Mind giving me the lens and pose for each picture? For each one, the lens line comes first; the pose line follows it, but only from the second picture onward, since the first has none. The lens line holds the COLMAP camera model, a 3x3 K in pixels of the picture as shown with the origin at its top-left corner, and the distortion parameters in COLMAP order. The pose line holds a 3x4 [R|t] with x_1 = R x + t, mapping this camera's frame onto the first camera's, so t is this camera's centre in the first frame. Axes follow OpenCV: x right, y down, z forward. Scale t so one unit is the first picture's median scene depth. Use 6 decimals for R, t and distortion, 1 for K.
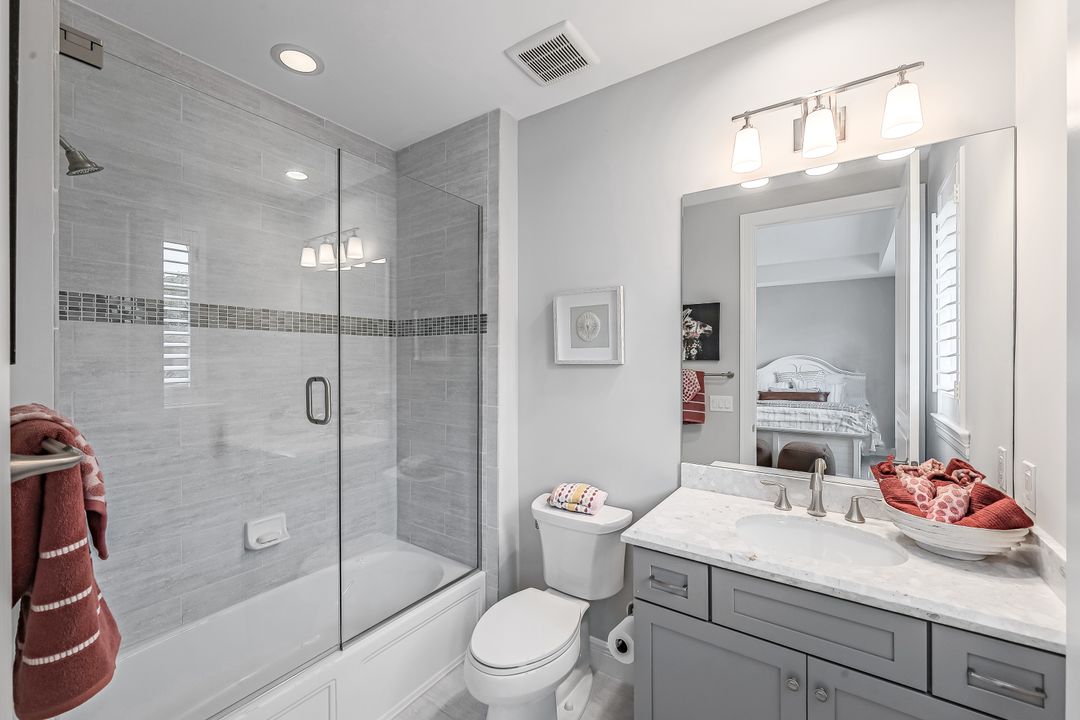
lens RADIAL K [[436.9, 0, 540.0], [0, 436.9, 360.0], [0, 0, 1]] dist [-0.001188, -0.000205]
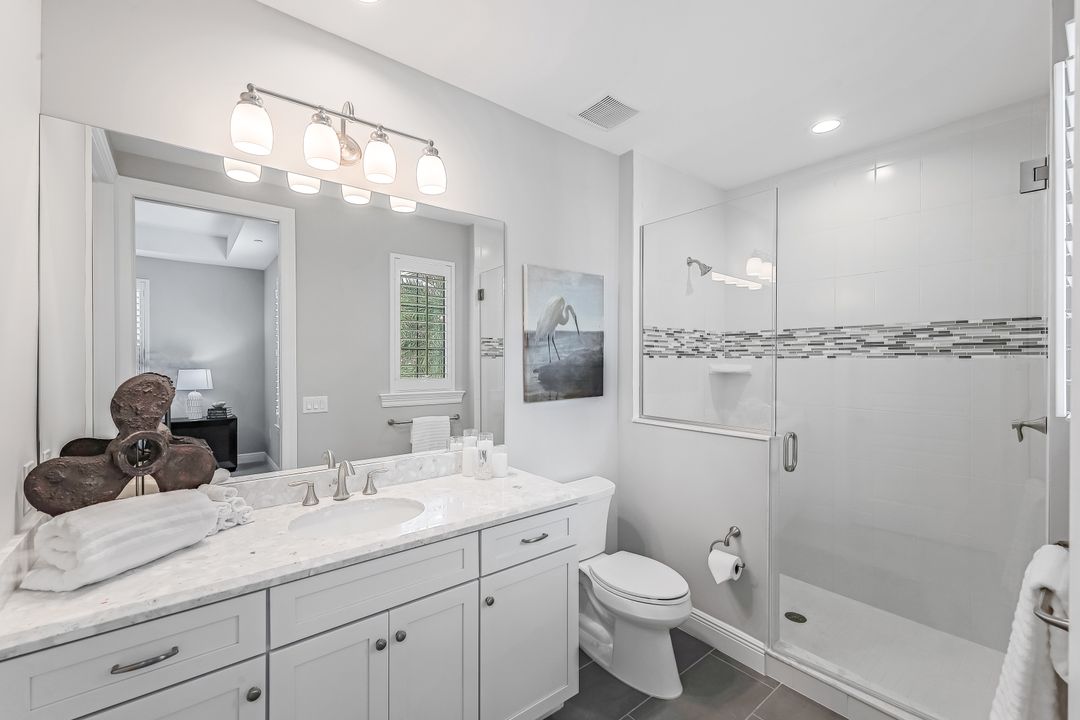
lens RADIAL K [[436.9, 0, 540.0], [0, 436.9, 360.0], [0, 0, 1]] dist [-0.001188, -0.000205]
pose [[0.286379, -0.002580, 0.958113, -0.288700], [0.003101, 0.999994, 0.001766, 0.000630], [-0.958111, 0.002465, 0.286385, 0.201184]]
